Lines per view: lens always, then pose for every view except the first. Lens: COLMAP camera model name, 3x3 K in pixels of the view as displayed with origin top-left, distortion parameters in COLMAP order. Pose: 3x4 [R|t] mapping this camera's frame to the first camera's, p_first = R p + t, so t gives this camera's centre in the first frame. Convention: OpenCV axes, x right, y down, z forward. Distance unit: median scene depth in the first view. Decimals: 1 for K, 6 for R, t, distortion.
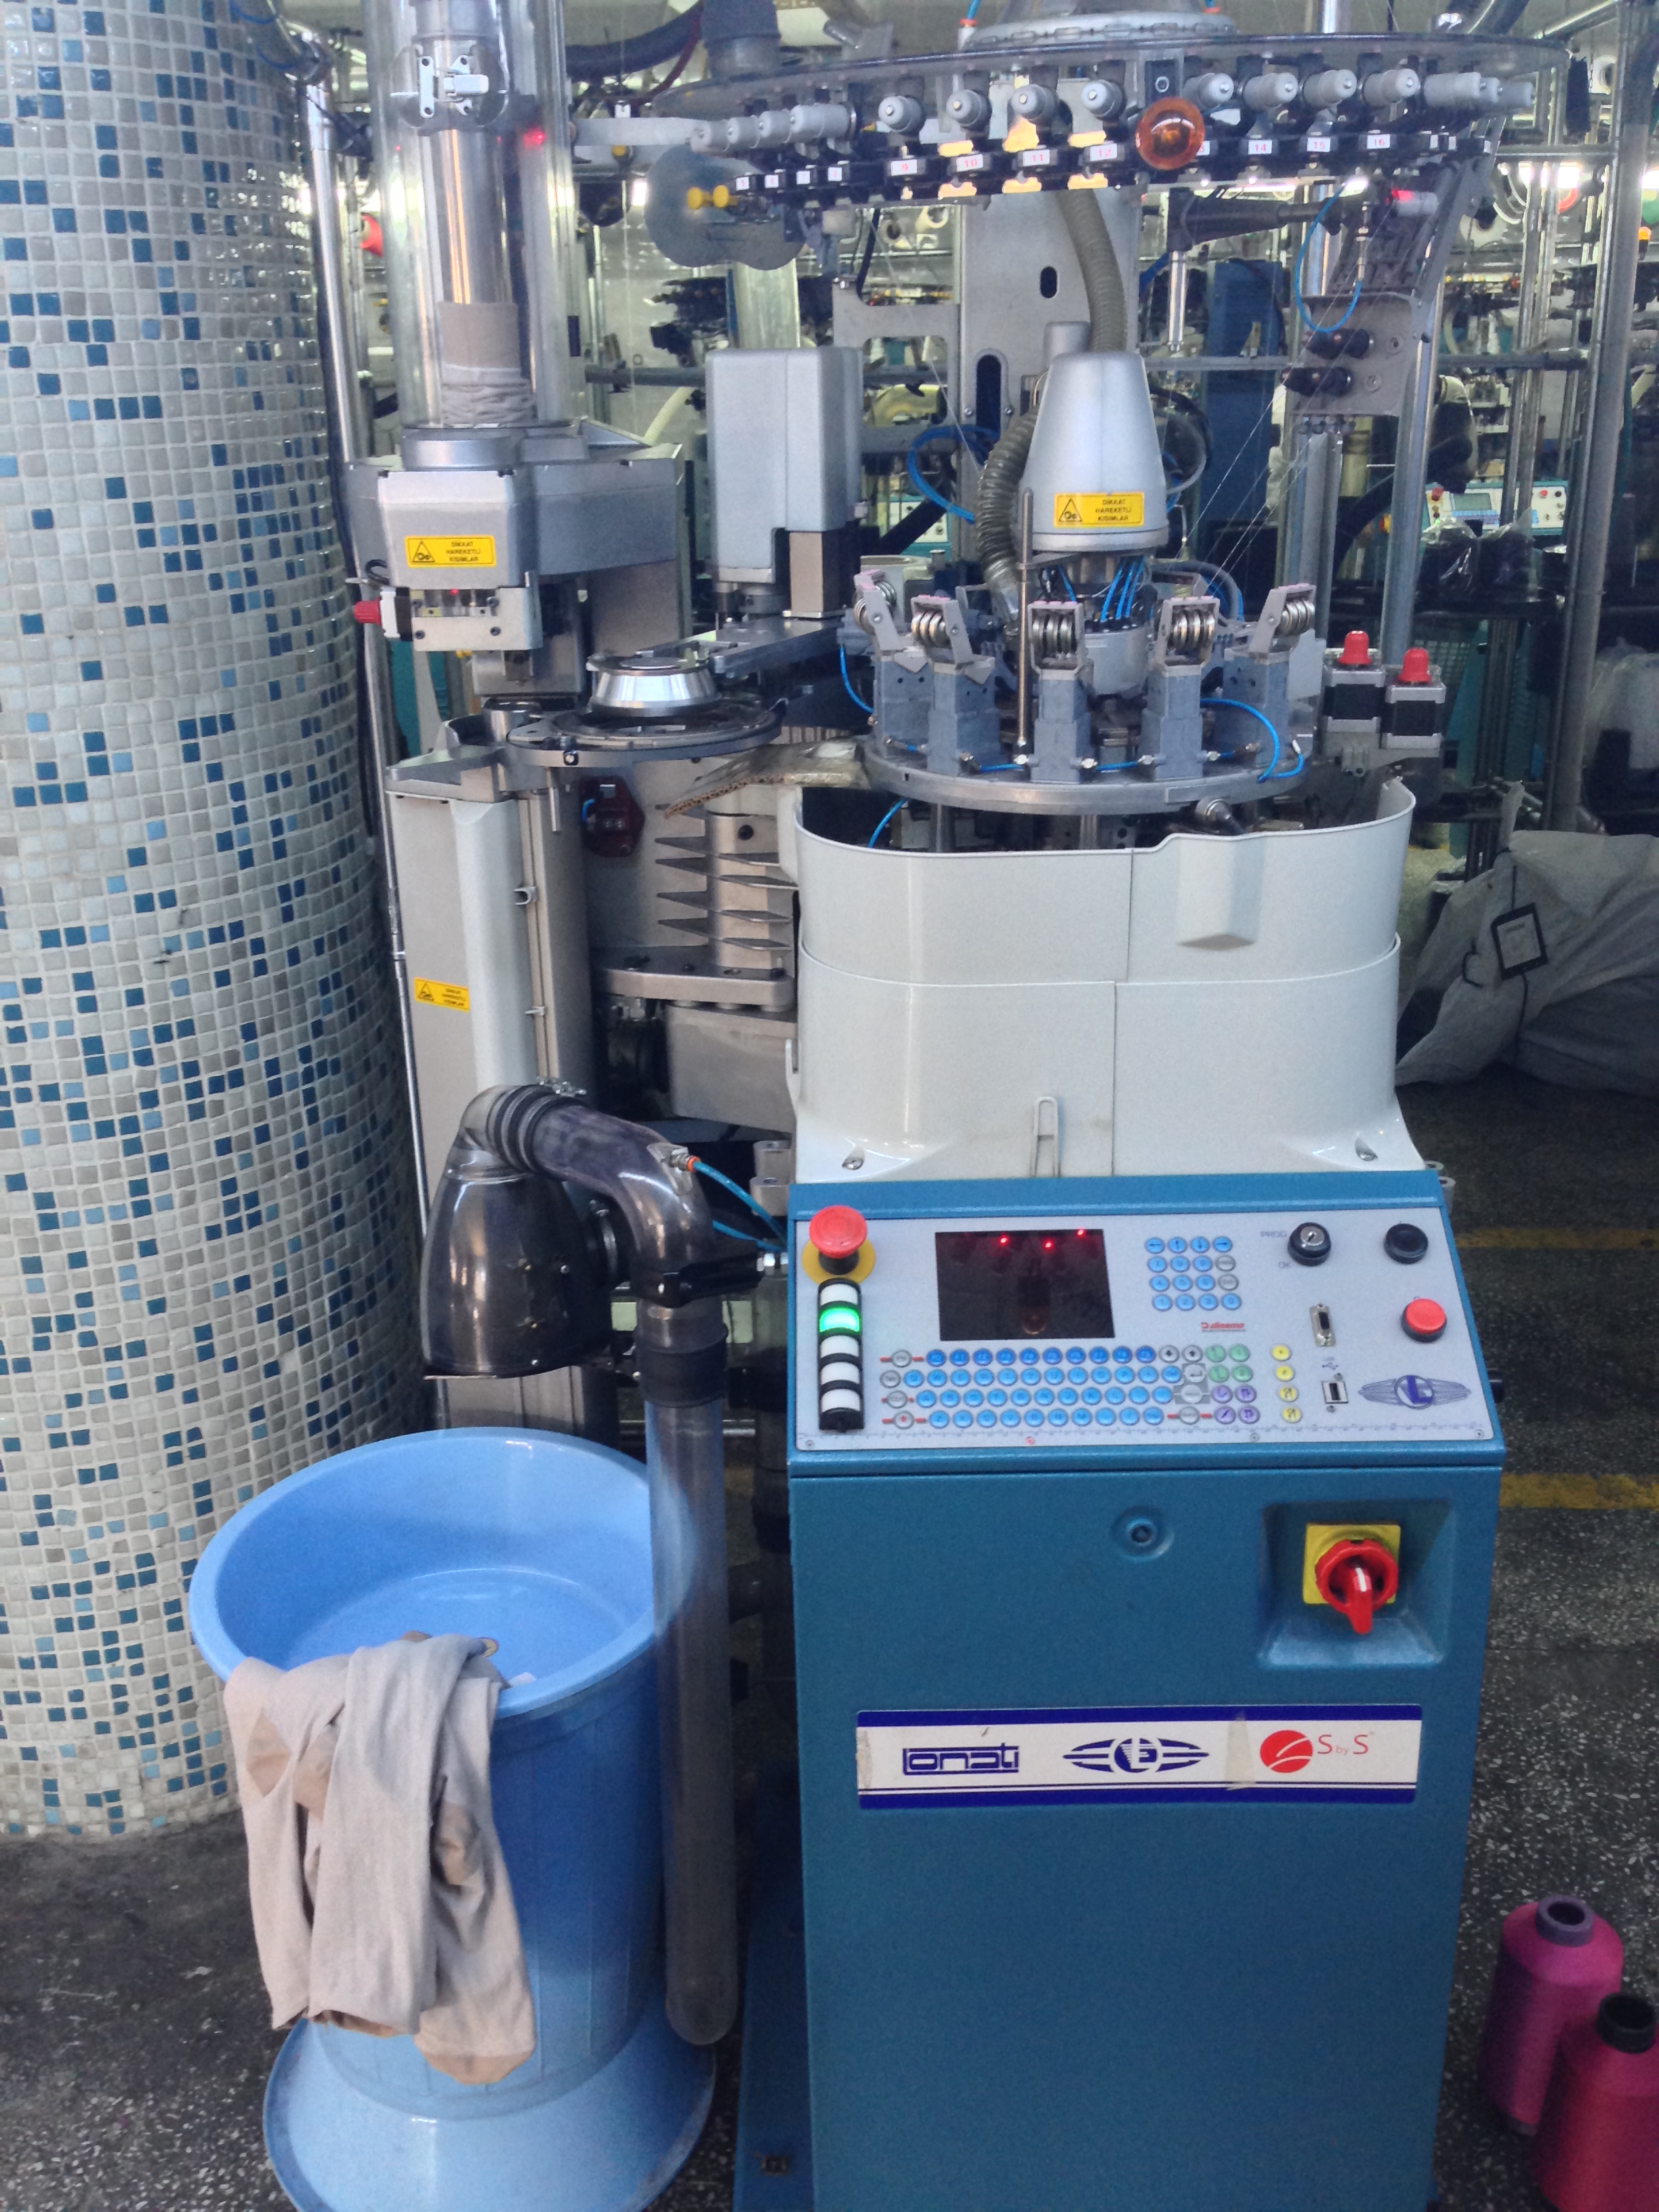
lens RADIAL K [[2036.5, 0, 781.0], [0, 2036.5, 1125.1], [0, 0, 1]] dist [0.035418, 0.000000]
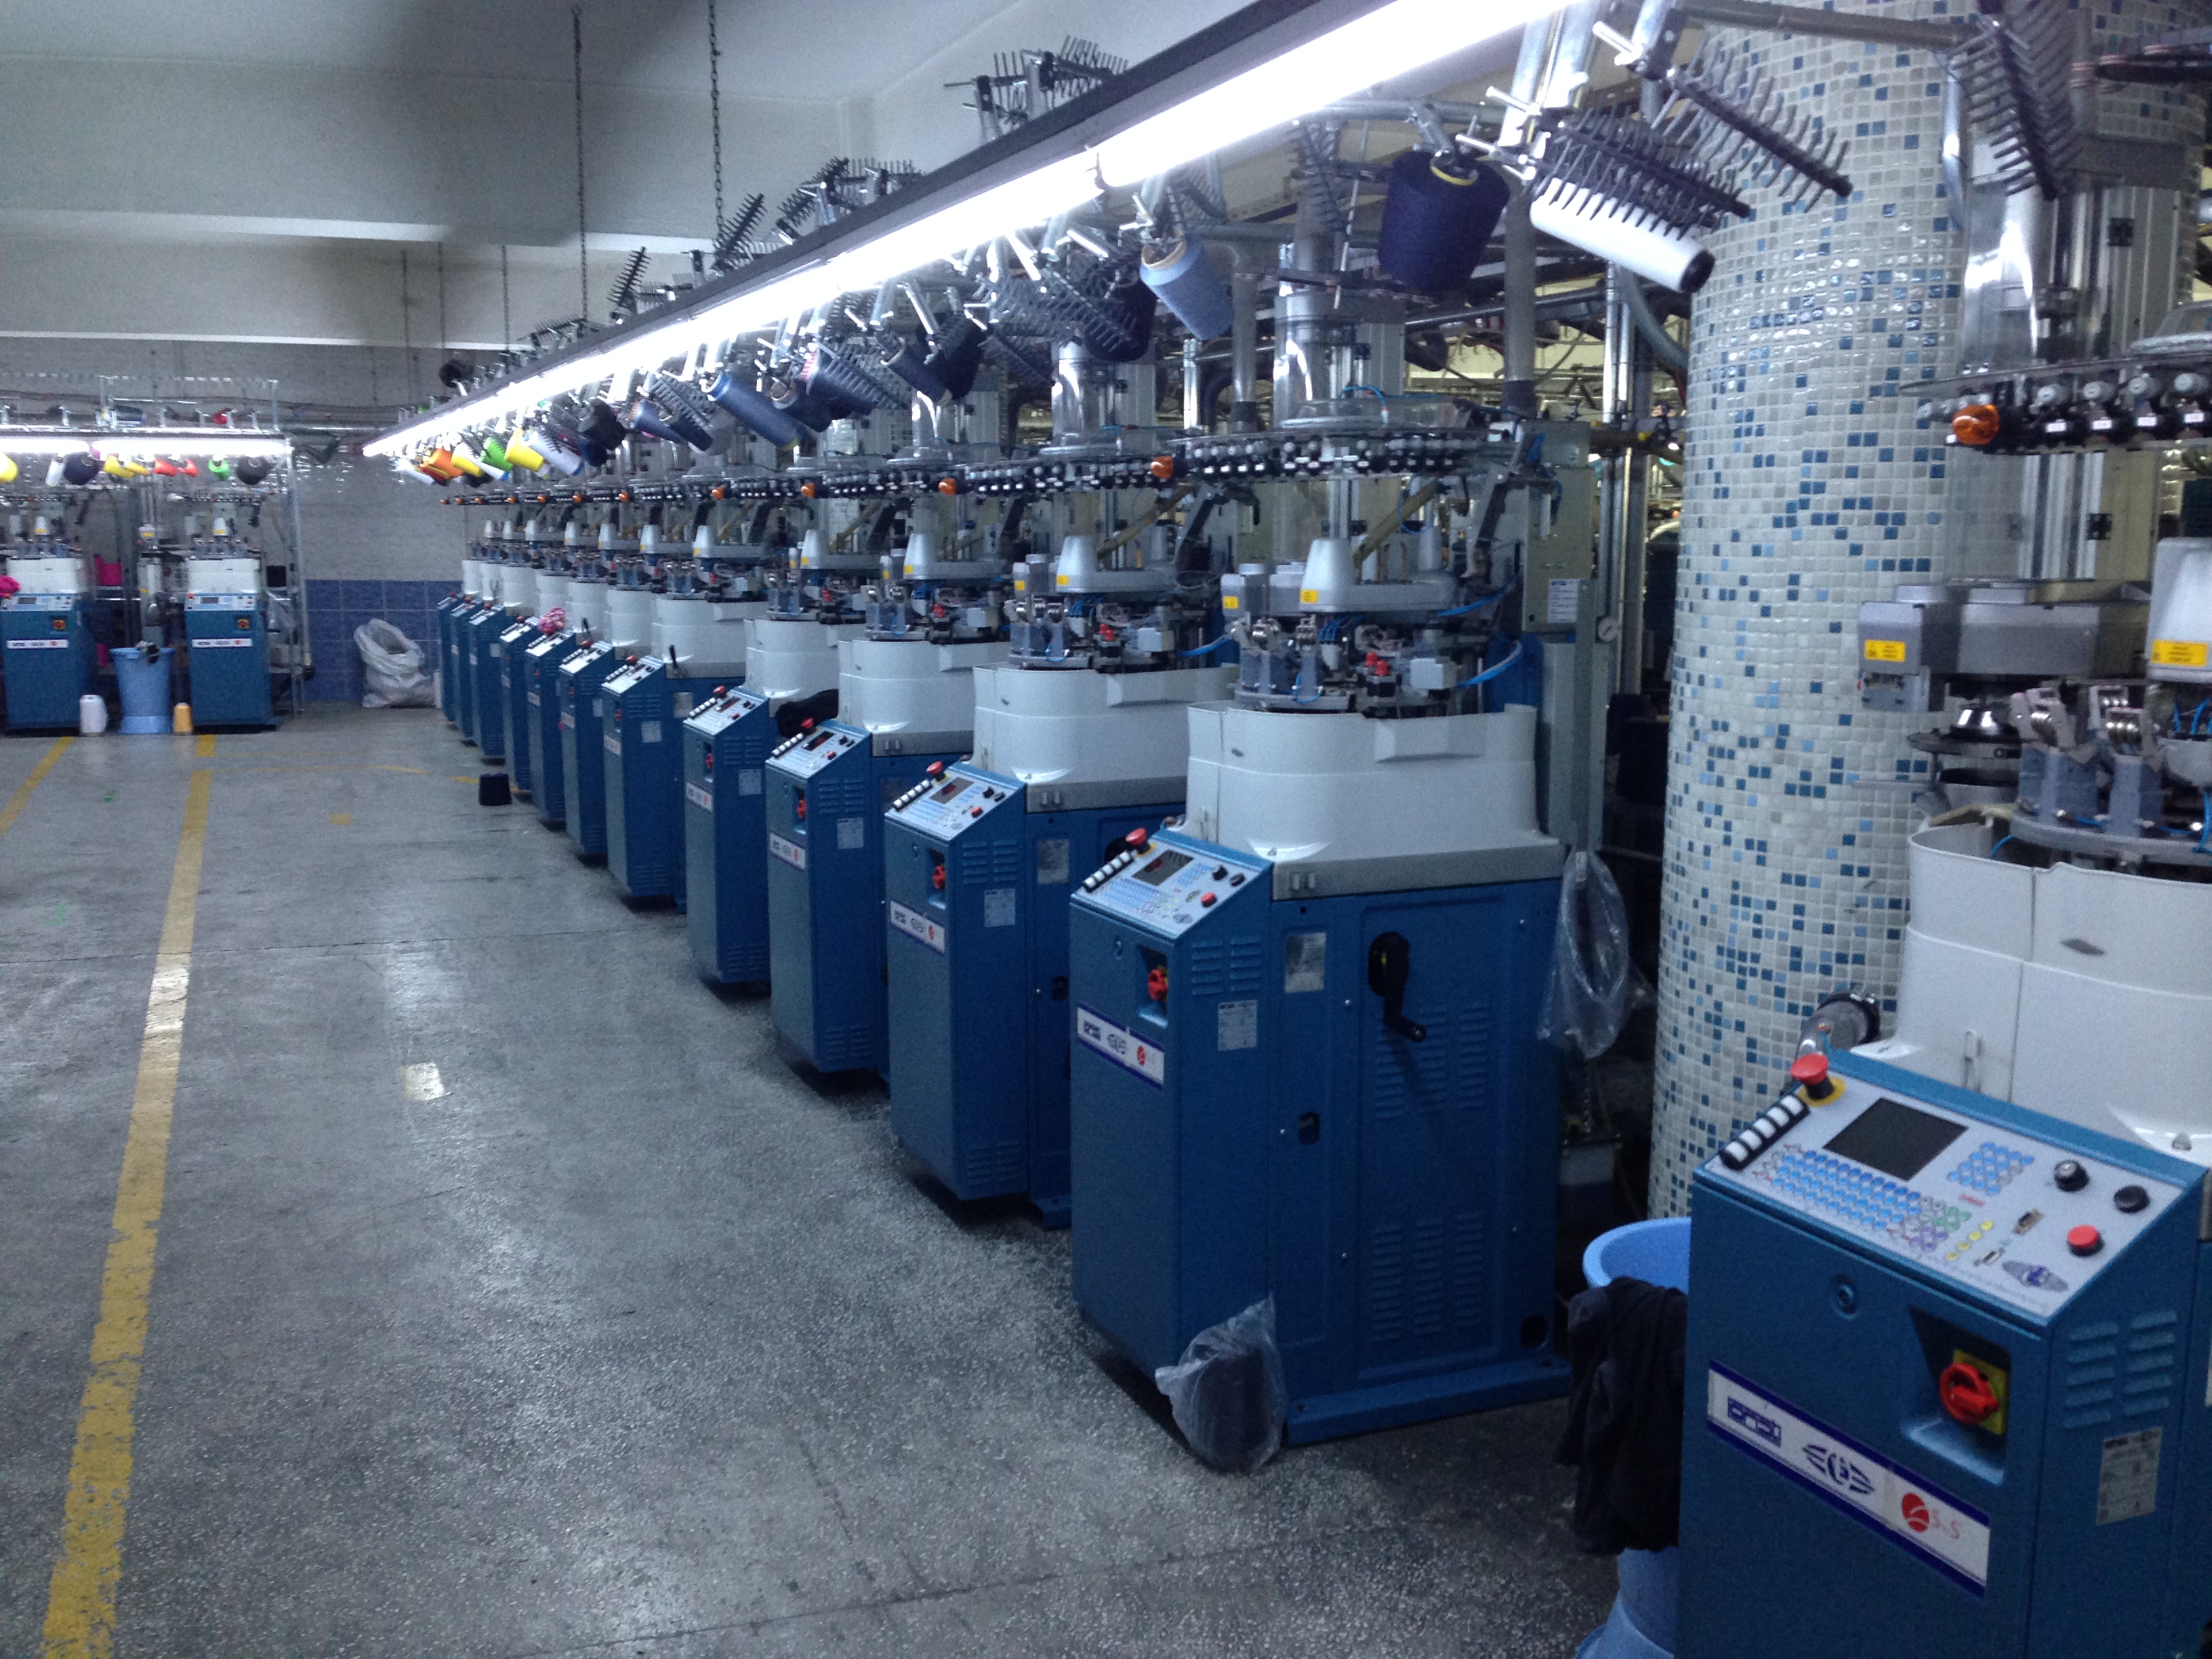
lens RADIAL K [[2036.5, 0, 1129.4], [0, 2036.5, 842.5], [0, 0, 1]] dist [0.035418, 0.000000]
pose [[0.399463, 0.158868, -0.902879, 0.925747], [-0.336862, 0.941408, 0.016609, 0.029637], [0.852616, 0.297511, 0.429574, -0.131051]]
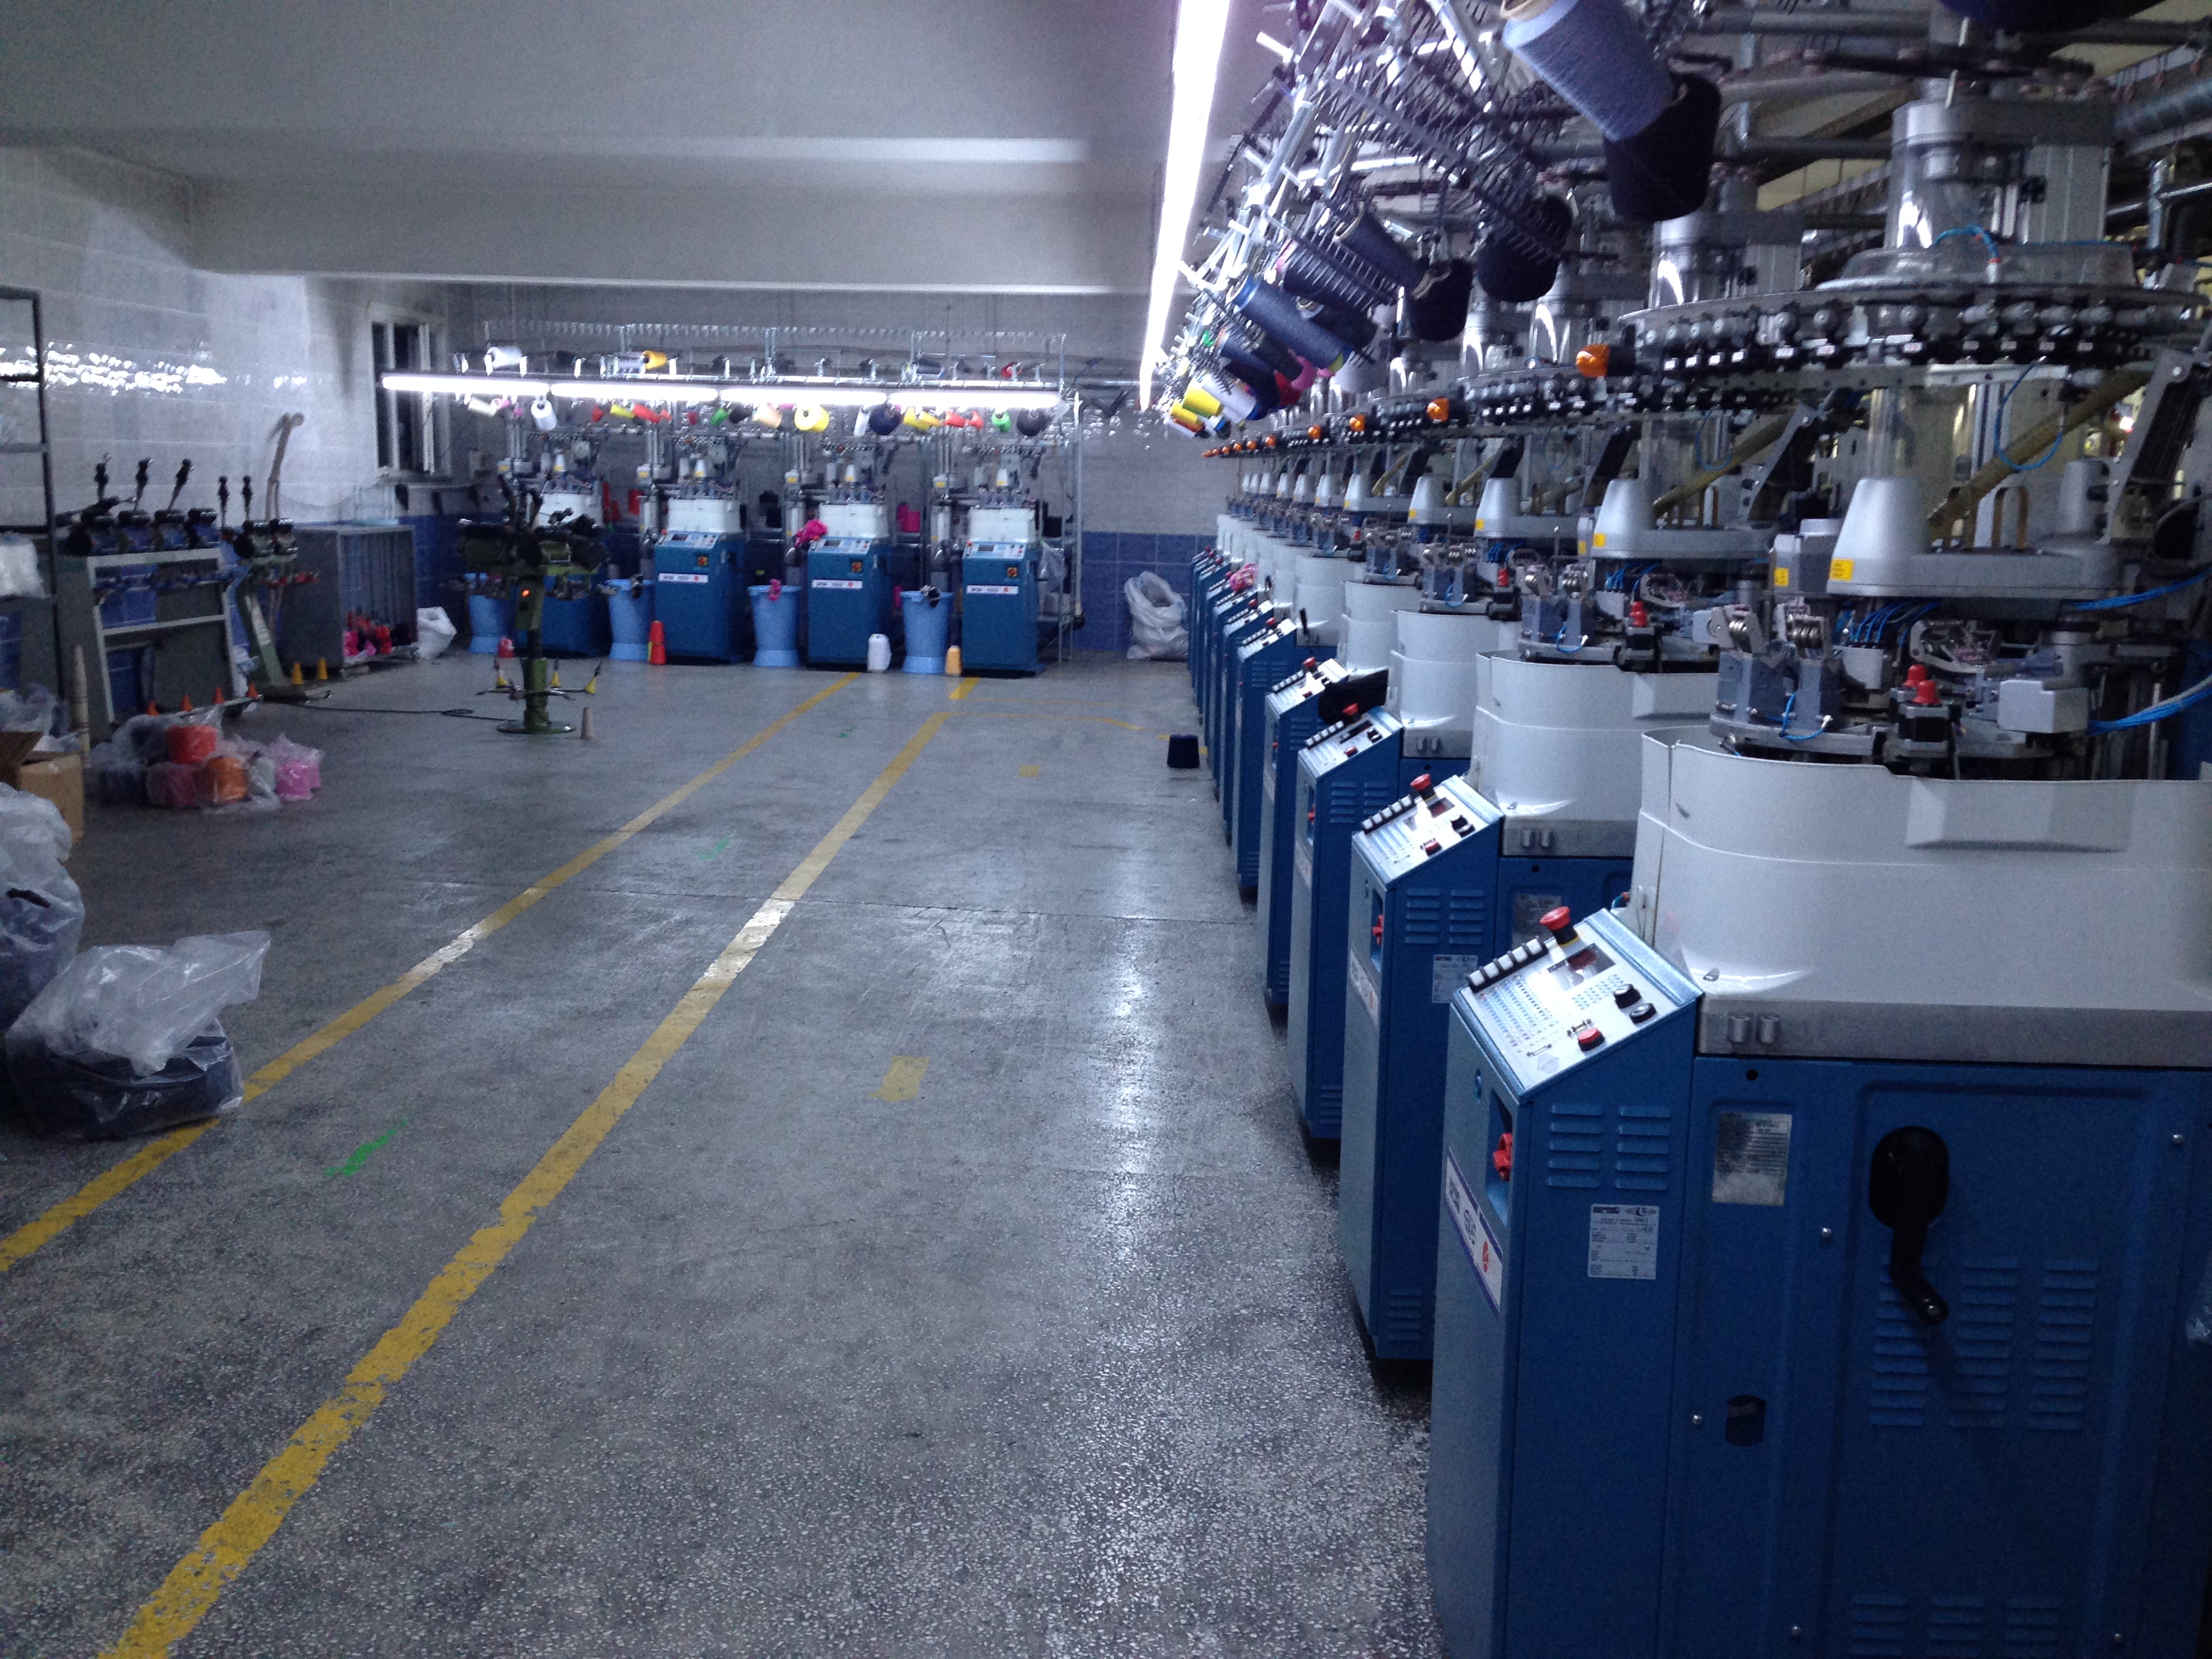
lens RADIAL K [[2036.5, 0, 1115.8], [0, 2036.5, 832.5], [0, 0, 1]] dist [0.035418, 0.000000]
pose [[-0.010904, 0.186805, -0.982337, 0.886083], [-0.379668, 0.908054, 0.176893, 0.017088], [0.925059, 0.374890, 0.061022, -0.091039]]
